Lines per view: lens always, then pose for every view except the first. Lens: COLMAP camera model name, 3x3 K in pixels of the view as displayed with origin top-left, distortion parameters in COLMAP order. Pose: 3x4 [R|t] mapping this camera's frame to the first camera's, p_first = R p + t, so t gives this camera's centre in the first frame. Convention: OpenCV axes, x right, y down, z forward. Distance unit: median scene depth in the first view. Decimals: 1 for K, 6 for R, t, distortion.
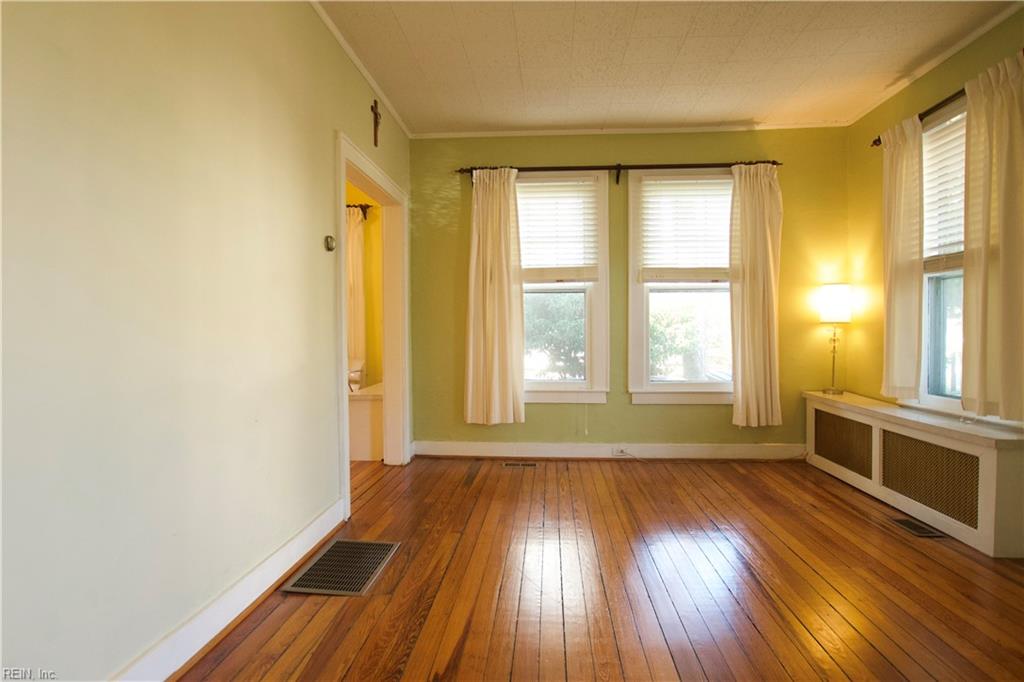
lens RADIAL K [[536.1, 0, 495.9], [0, 536.1, 340.4], [0, 0, 1]] dist [-0.004086, 0.000129]
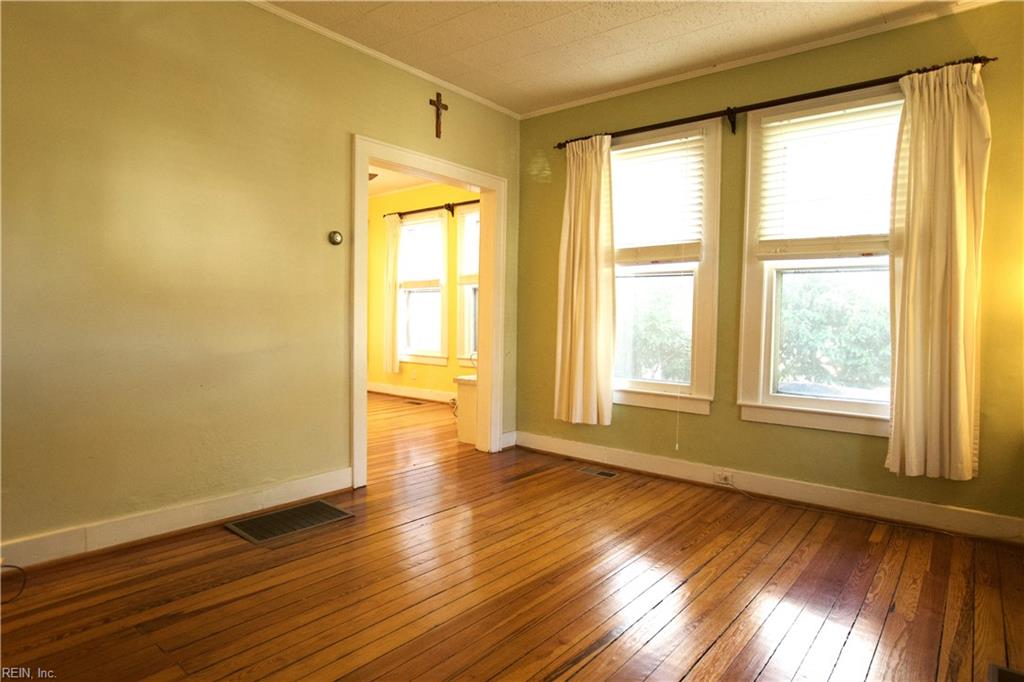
lens RADIAL K [[560.9, 0, 512.0], [0, 560.9, 341.0], [0, 0, 1]] dist [-0.010534, 0.000297]
pose [[0.826842, 0.043870, -0.560721, 0.434957], [-0.030919, 0.998991, 0.032566, -0.010212], [0.561584, -0.009590, 0.827364, 0.156332]]
